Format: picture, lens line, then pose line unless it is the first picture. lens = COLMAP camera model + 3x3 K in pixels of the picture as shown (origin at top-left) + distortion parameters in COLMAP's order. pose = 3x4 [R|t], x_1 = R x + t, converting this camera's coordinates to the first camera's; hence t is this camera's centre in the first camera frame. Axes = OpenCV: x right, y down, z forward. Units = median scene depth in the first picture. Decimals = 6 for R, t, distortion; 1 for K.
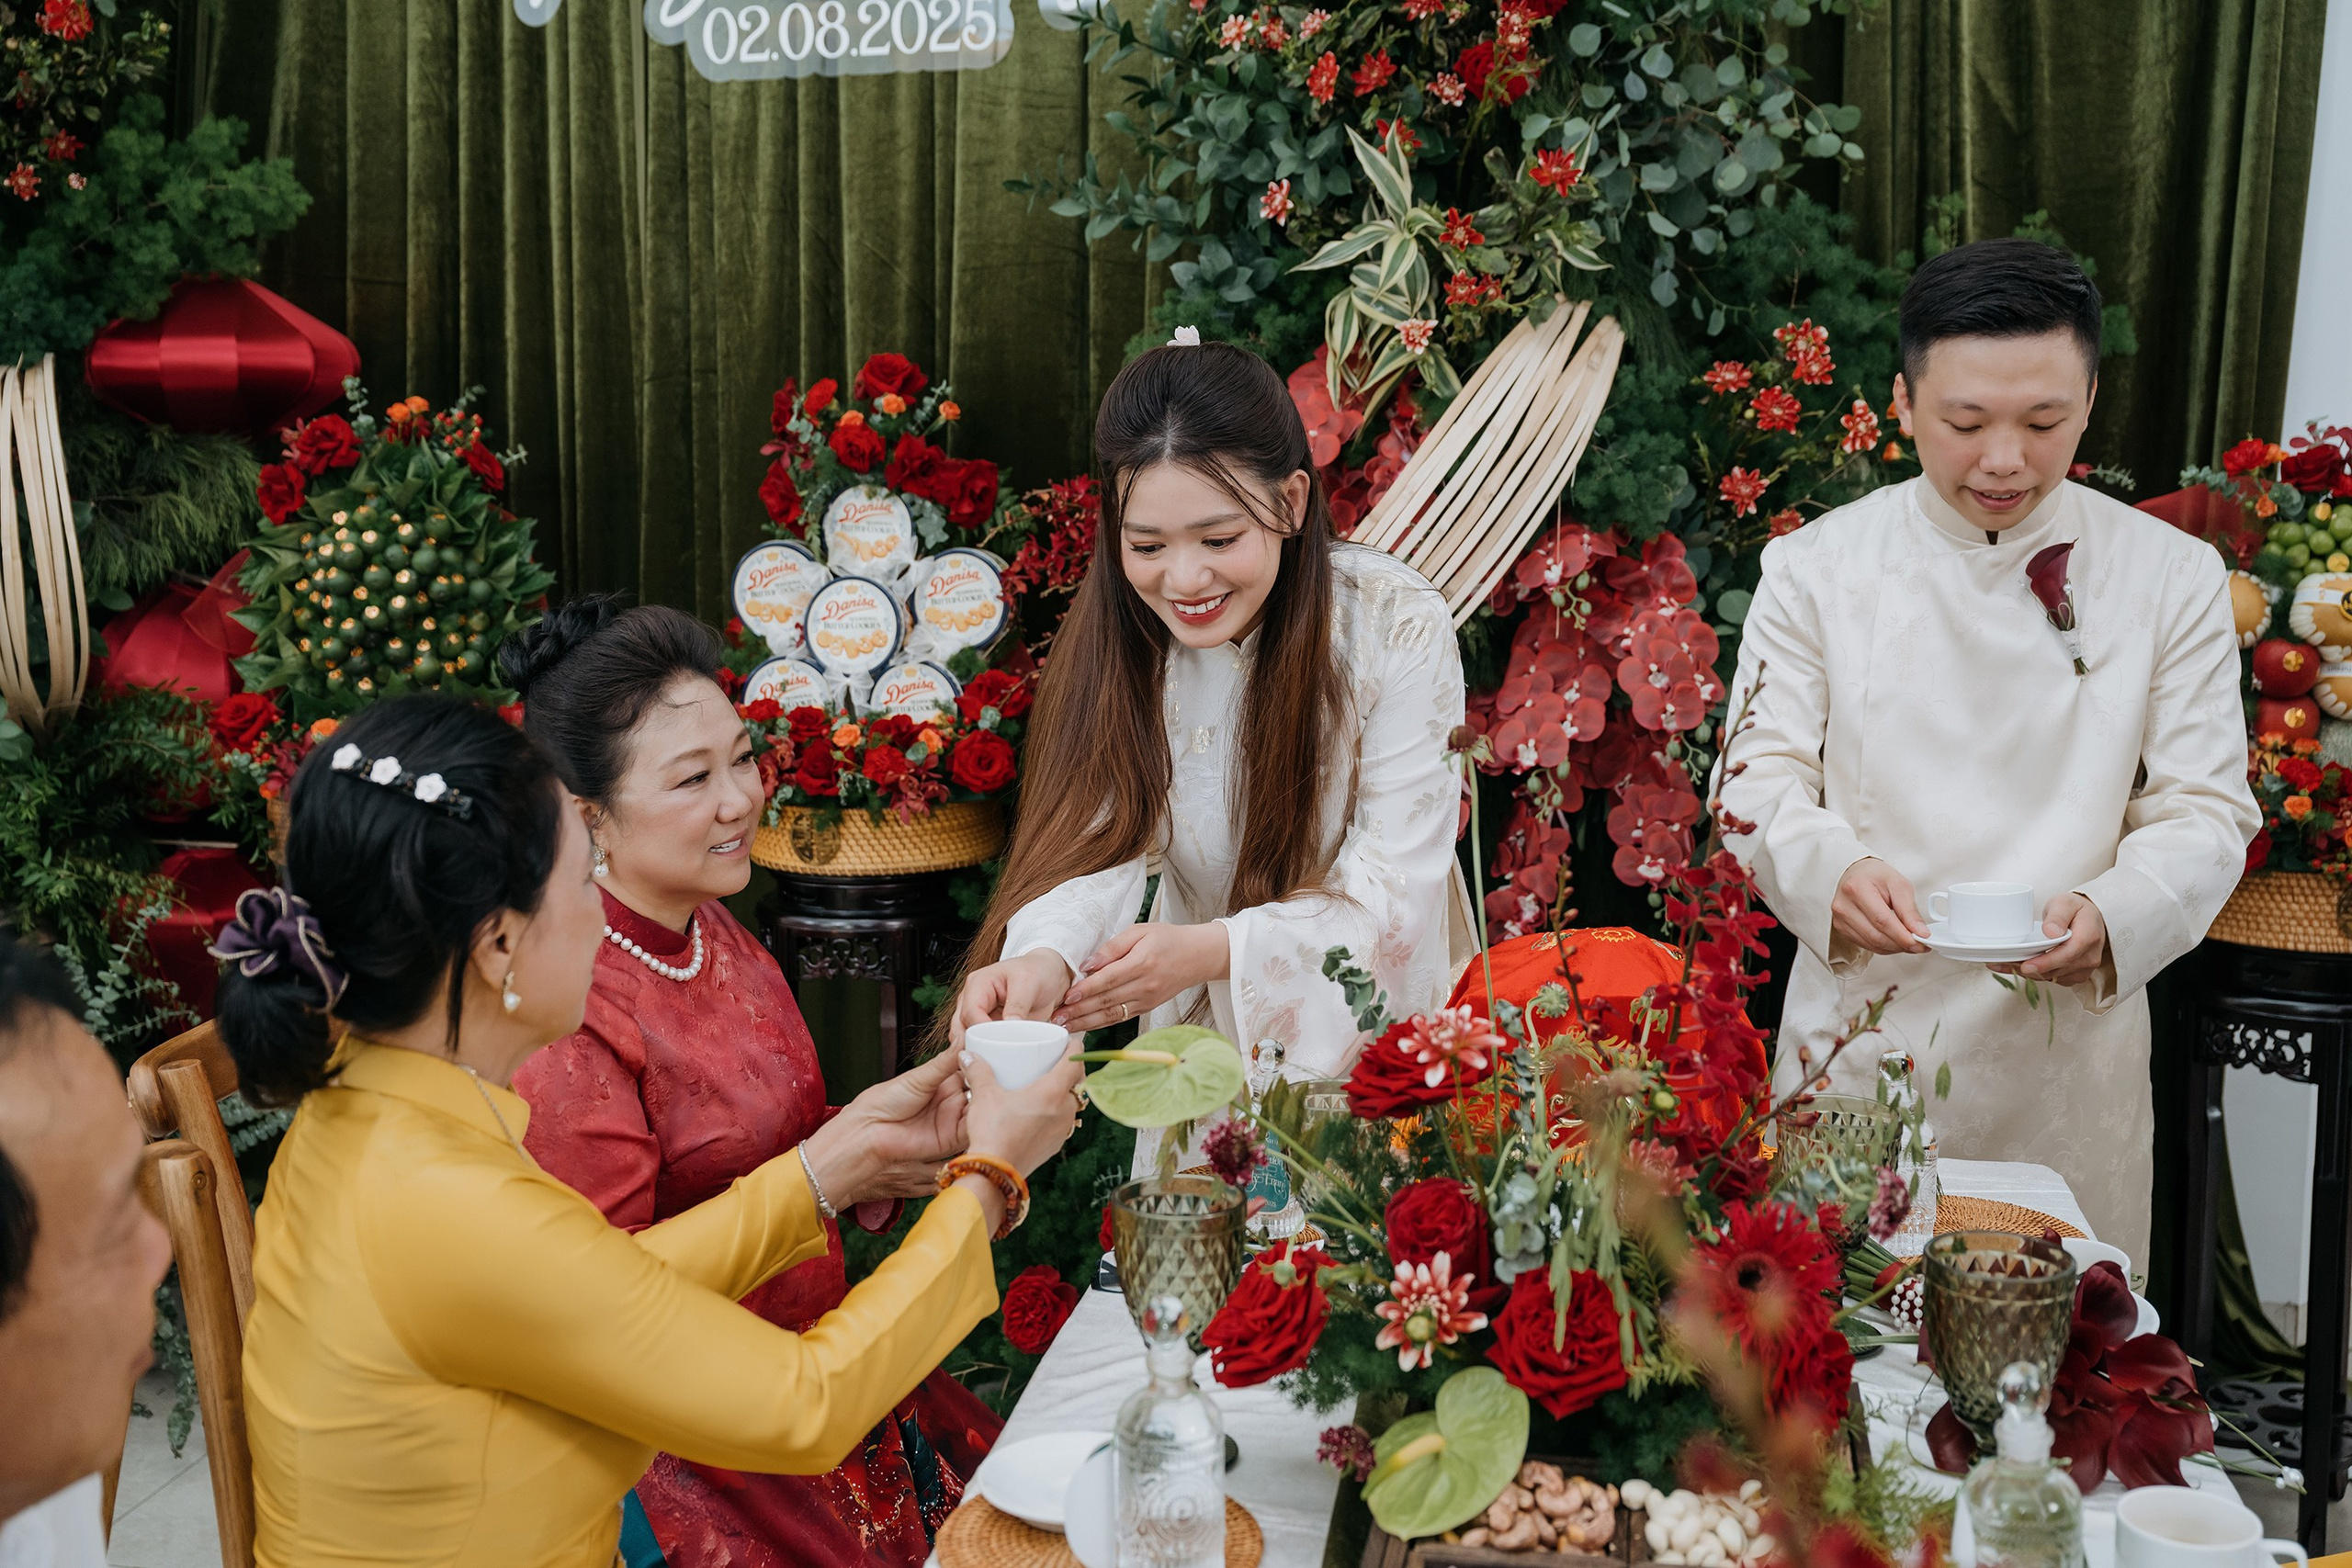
lens RADIAL K [[2468.5, 0, 1171.3], [0, 2468.5, 755.8], [0, 0, 1]] dist [-0.001715, 0.000000]
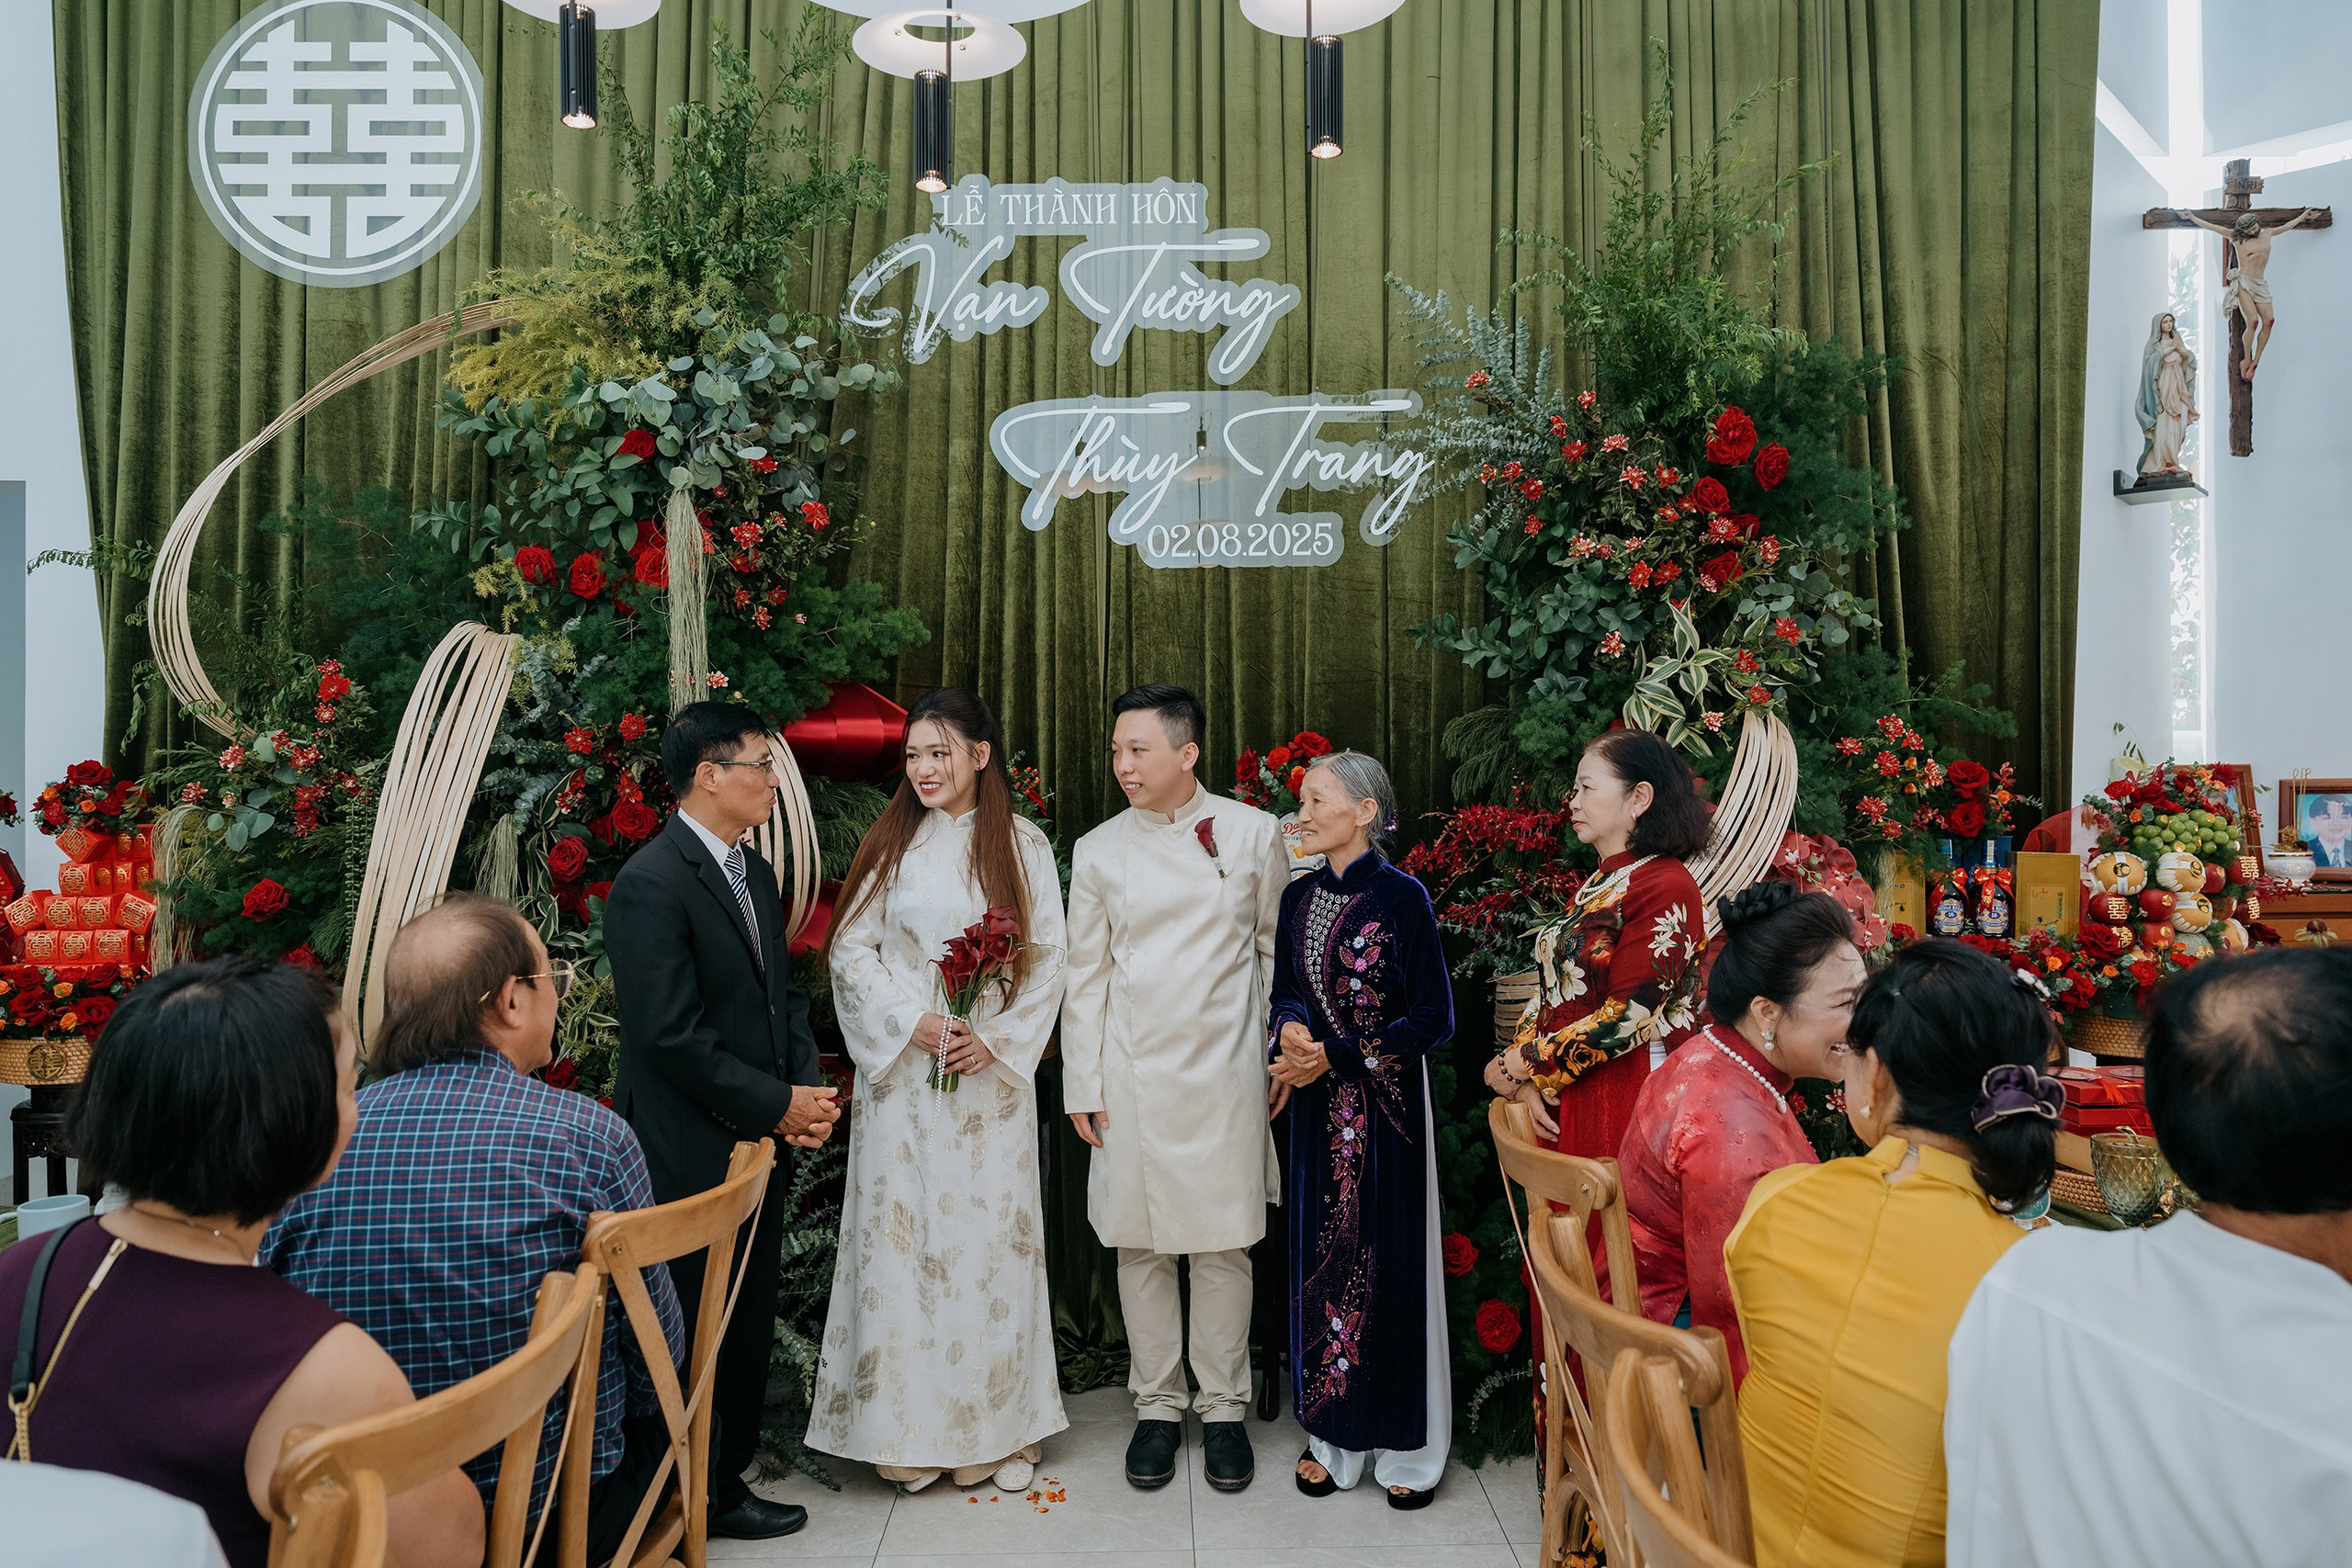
lens RADIAL K [[1575.6, 0, 1177.1], [0, 1575.6, 786.2], [0, 0, 1]] dist [0.002790, 0.001071]
pose [[0.976360, 0.000462, 0.216150, -0.483811], [0.030470, 0.989718, -0.139751, 0.017976], [-0.213992, 0.143033, 0.966307, 0.015786]]
